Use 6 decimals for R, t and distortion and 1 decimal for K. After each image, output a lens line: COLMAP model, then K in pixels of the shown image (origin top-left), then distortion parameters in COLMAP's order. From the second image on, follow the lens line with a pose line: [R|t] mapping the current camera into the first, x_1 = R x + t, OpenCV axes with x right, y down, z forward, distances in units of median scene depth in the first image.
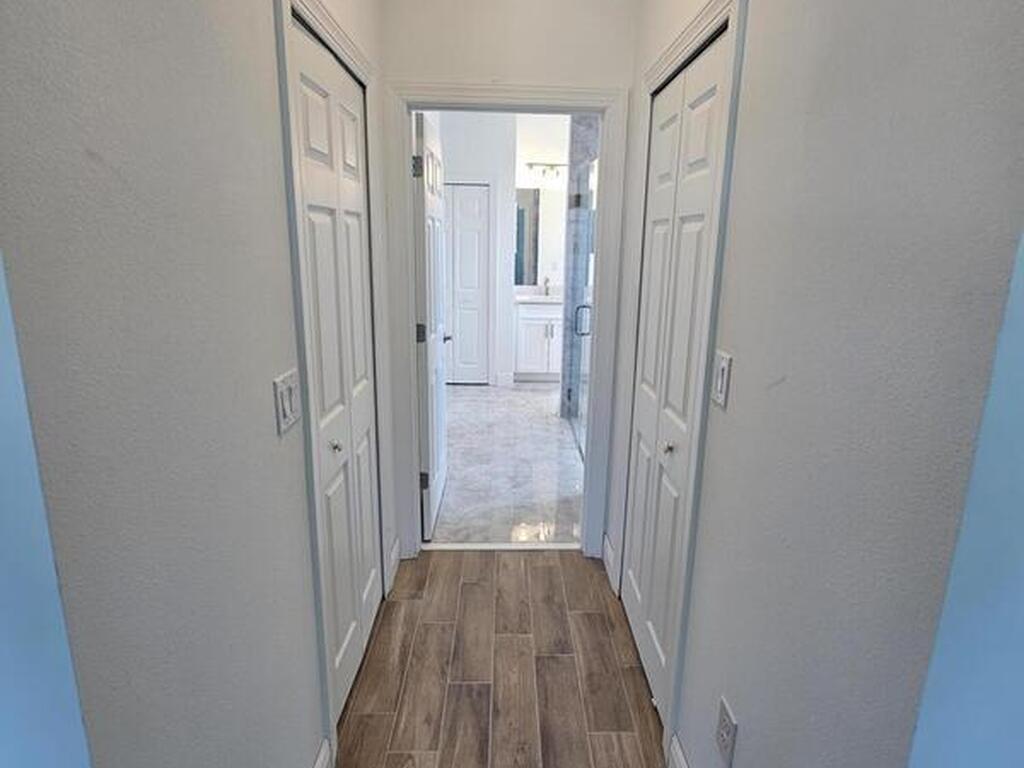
lens RADIAL K [[562.8, 0, 530.8], [0, 562.8, 370.3], [0, 0, 1]] dist [-0.001983, 0.000721]
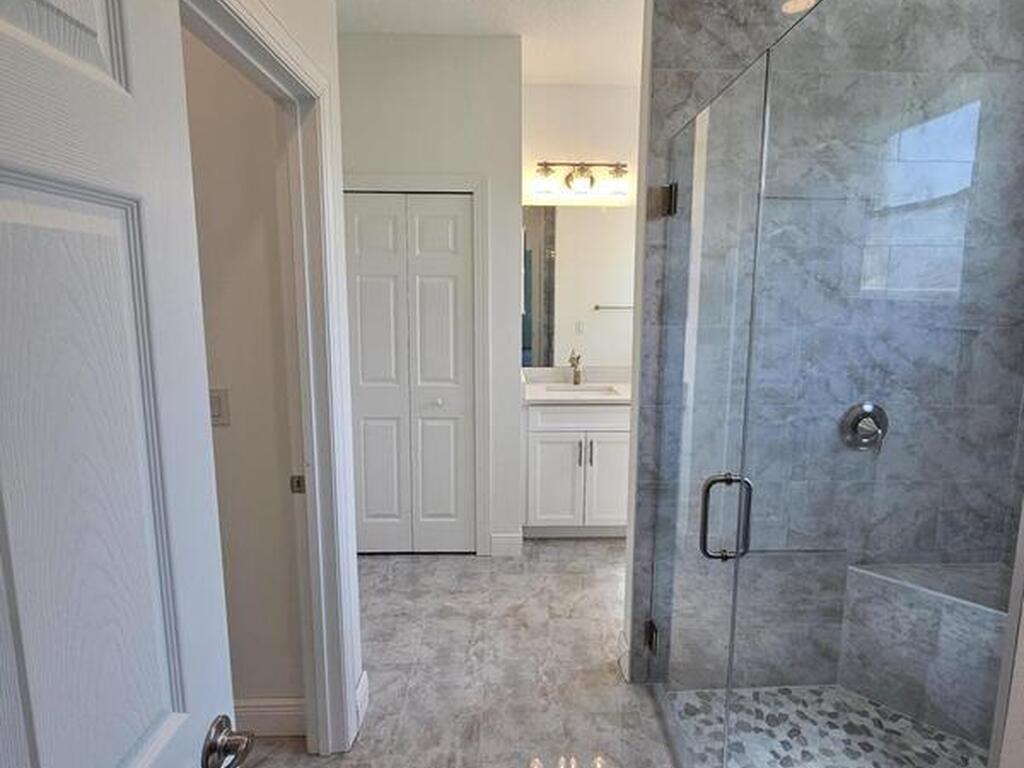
lens RADIAL K [[562.8, 0, 530.8], [0, 562.8, 370.3], [0, 0, 1]] dist [-0.001983, 0.000721]
pose [[0.999826, -0.016873, -0.008012, -0.016724], [0.016111, 0.996063, -0.087176, -0.114953], [0.009451, 0.087031, 0.996161, 0.489744]]
